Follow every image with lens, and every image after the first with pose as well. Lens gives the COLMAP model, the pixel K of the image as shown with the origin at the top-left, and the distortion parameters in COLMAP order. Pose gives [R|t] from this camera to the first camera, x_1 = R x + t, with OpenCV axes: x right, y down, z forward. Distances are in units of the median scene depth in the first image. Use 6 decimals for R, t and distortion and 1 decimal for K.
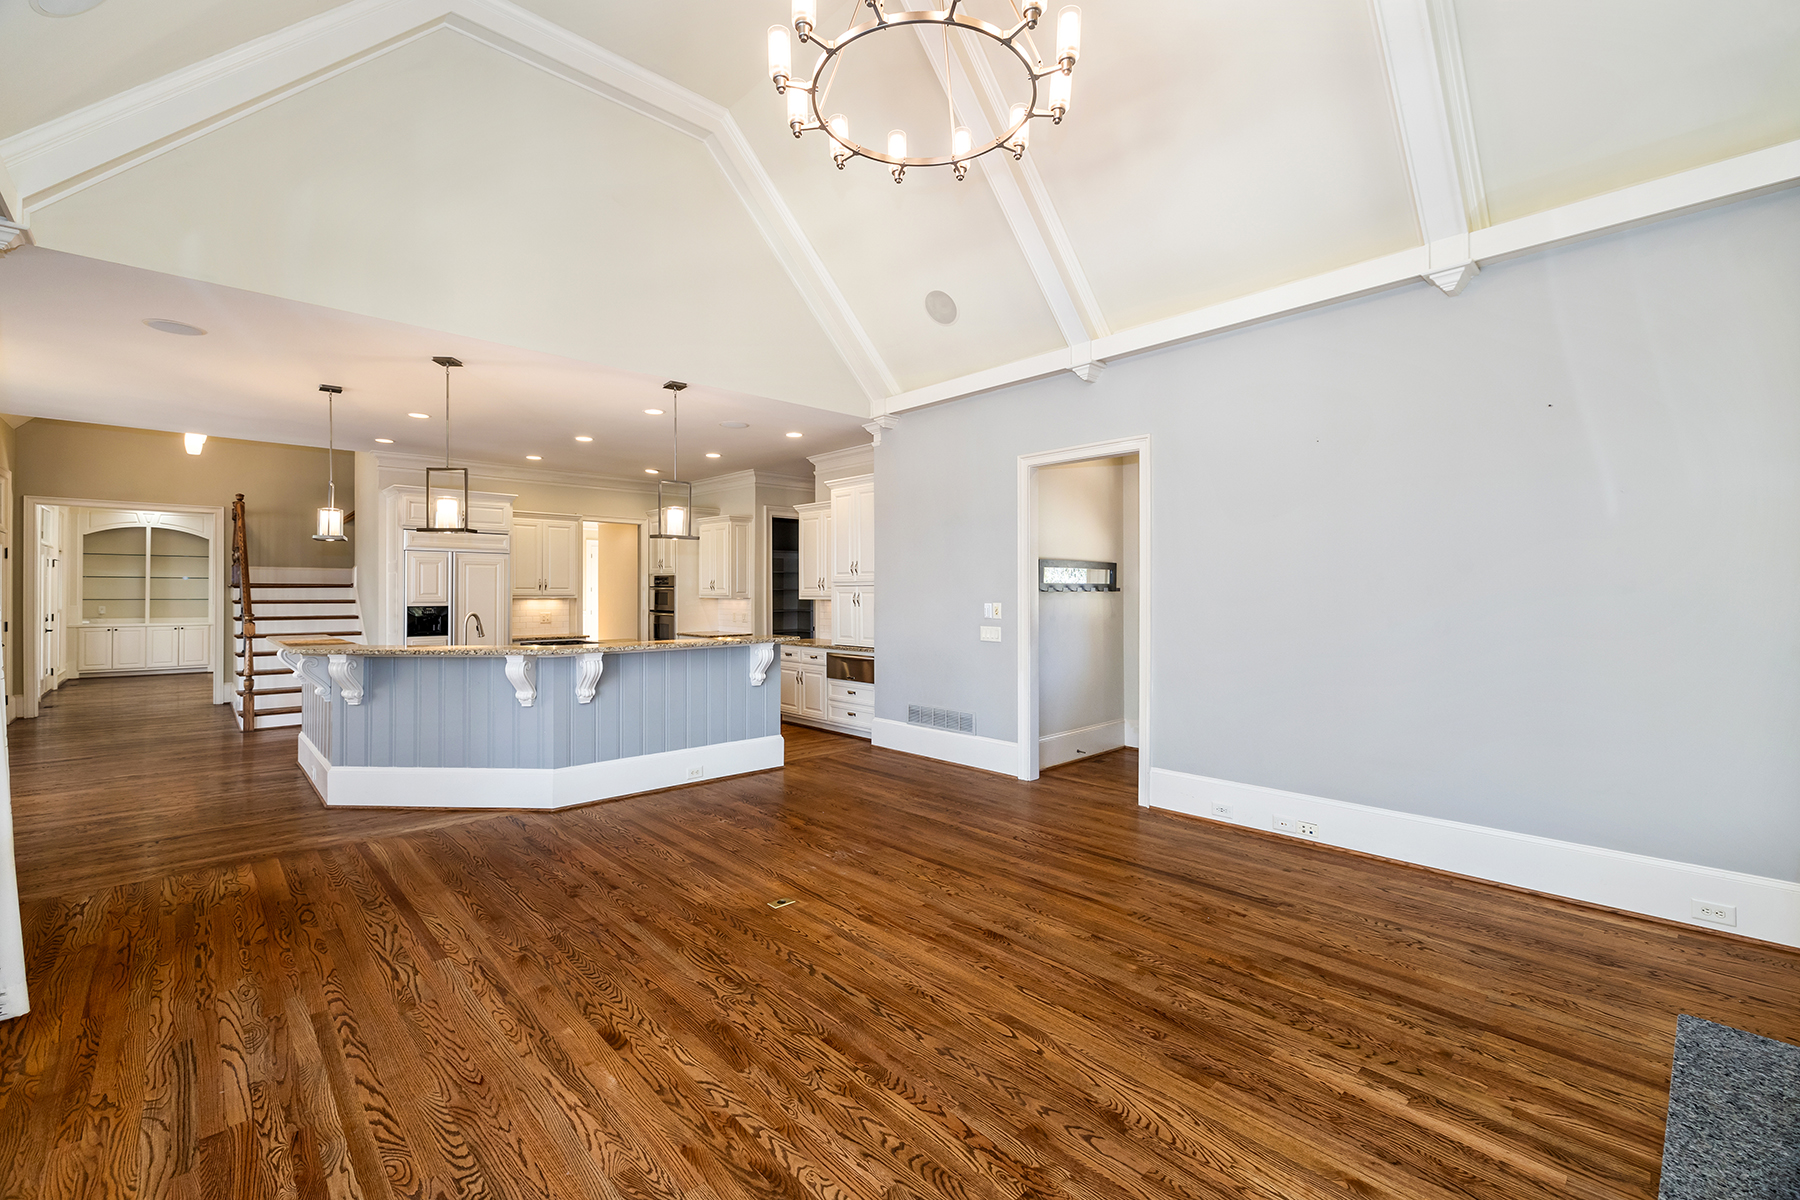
lens RADIAL K [[761.8, 0, 899.9], [0, 761.8, 594.7], [0, 0, 1]] dist [0.001578, 0.000107]
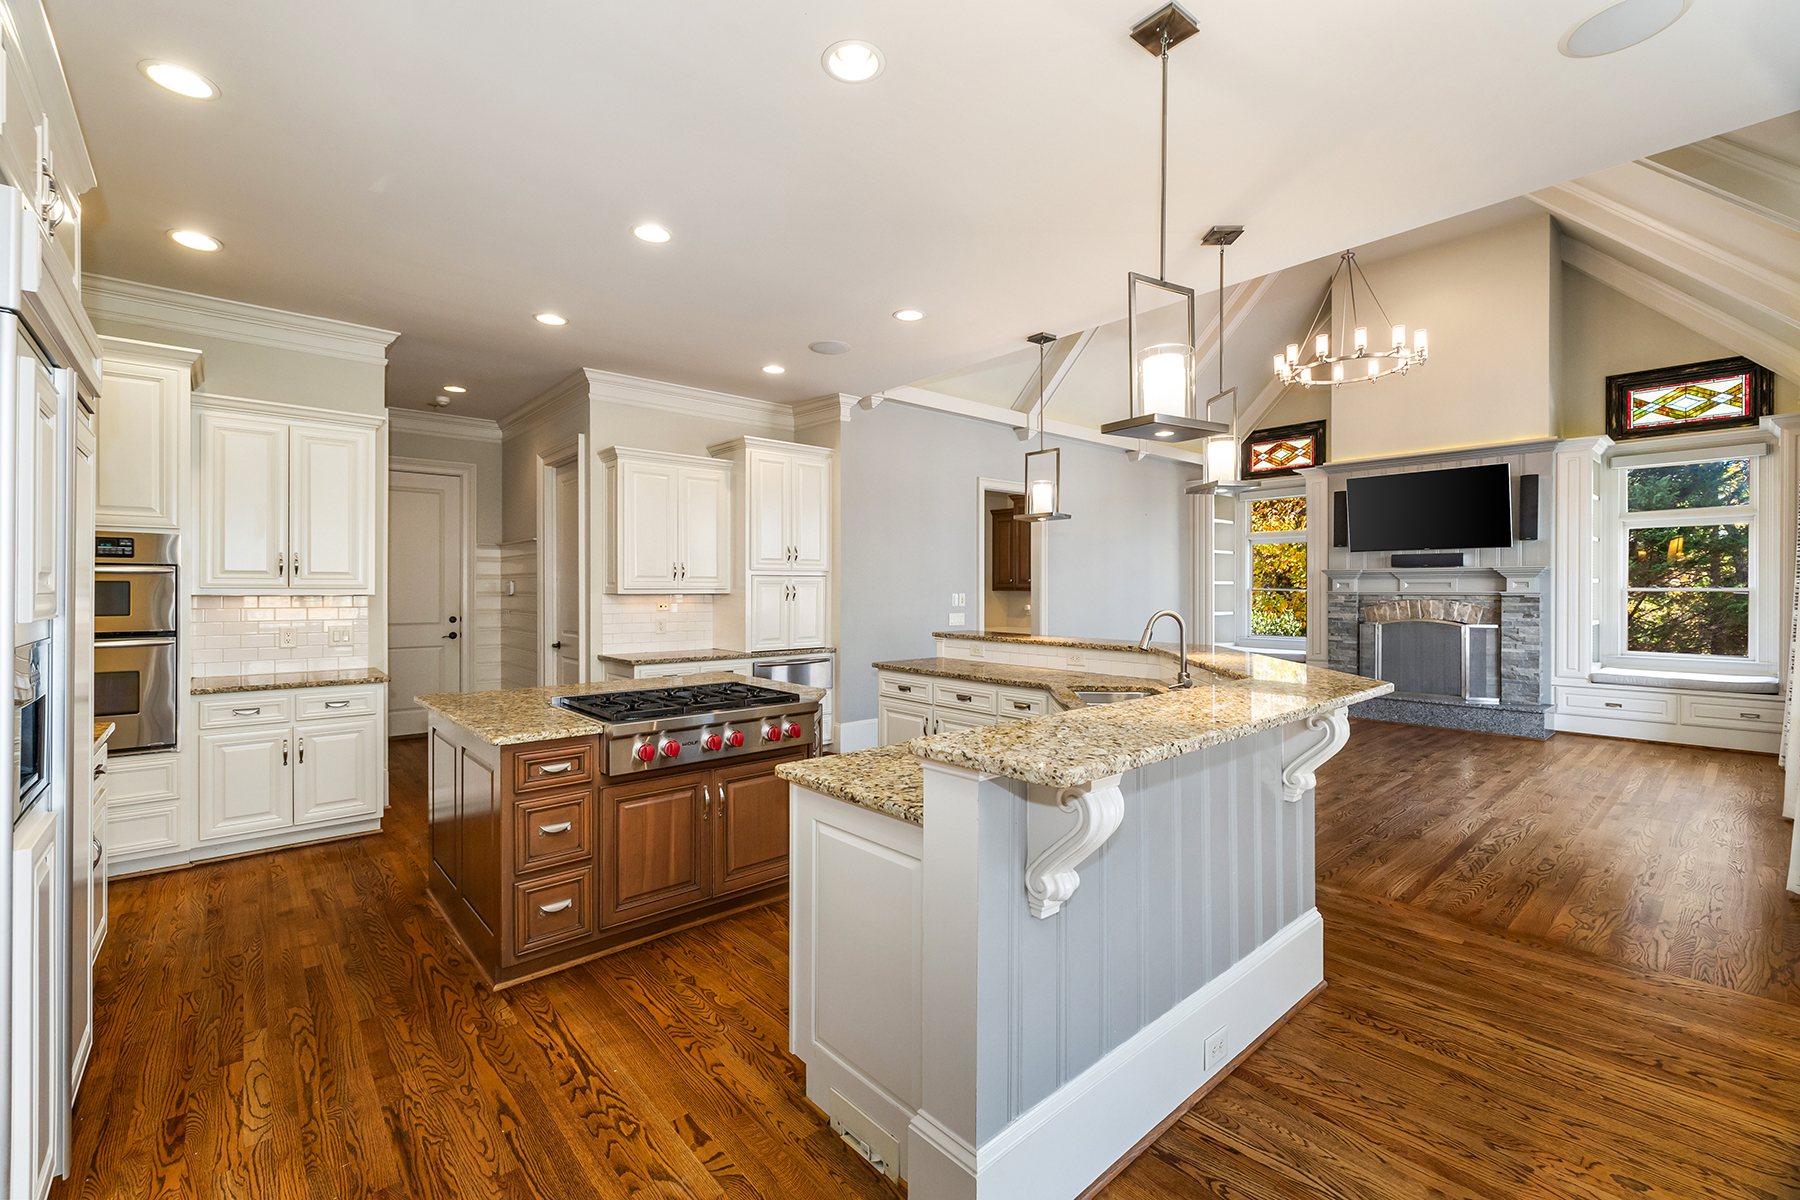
lens RADIAL K [[761.8, 0, 881.3], [0, 761.8, 590.2], [0, 0, 1]] dist [0.001578, 0.000107]
pose [[0.041133, -0.001222, 0.999153, -1.714394], [0.005434, 0.999985, 0.000999, 0.006712], [-0.999139, 0.005388, 0.041139, 1.705176]]
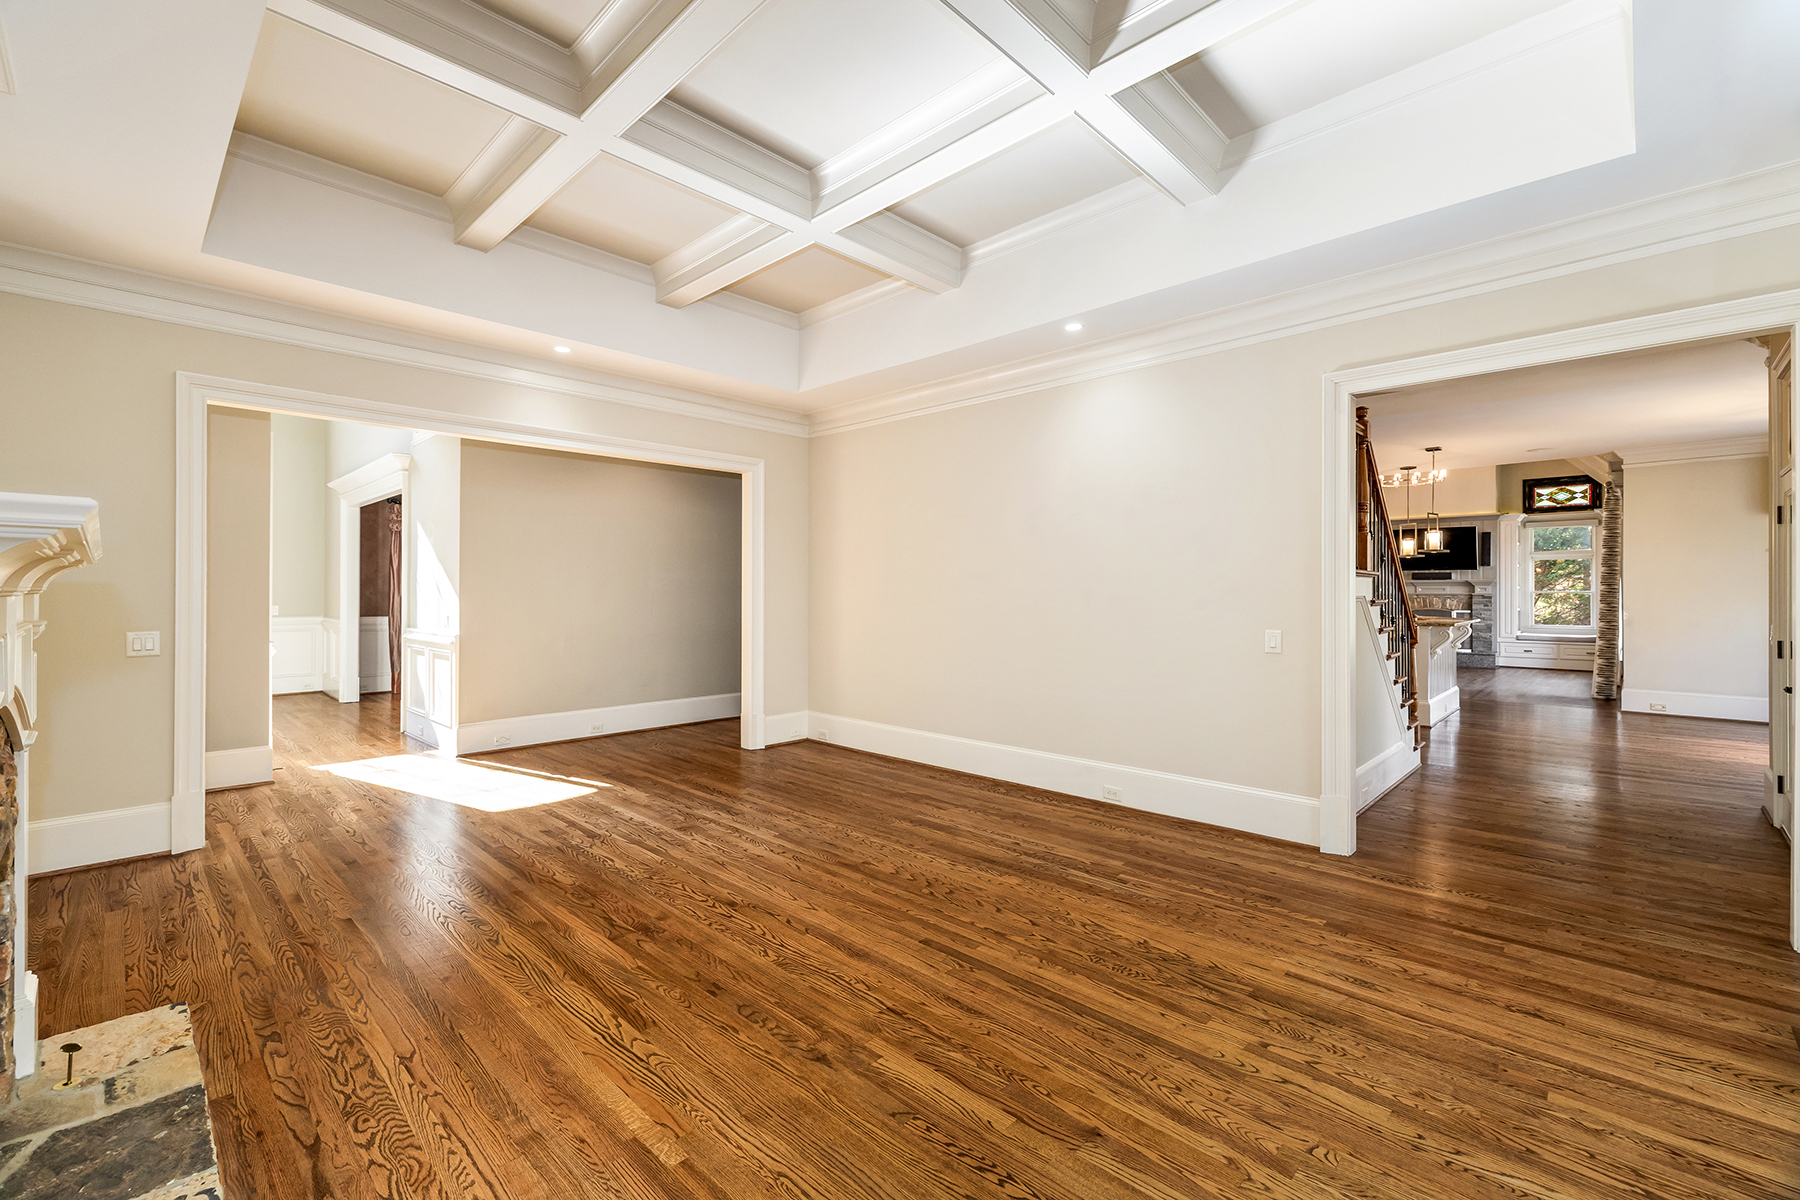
lens RADIAL K [[761.8, 0, 881.8], [0, 761.8, 586.4], [0, 0, 1]] dist [0.001578, 0.000107]
pose [[-0.036196, 0.005715, 0.999328, -3.311939], [0.004057, 0.999976, -0.005572, -0.002684], [-0.999336, 0.003853, -0.036218, 3.214109]]
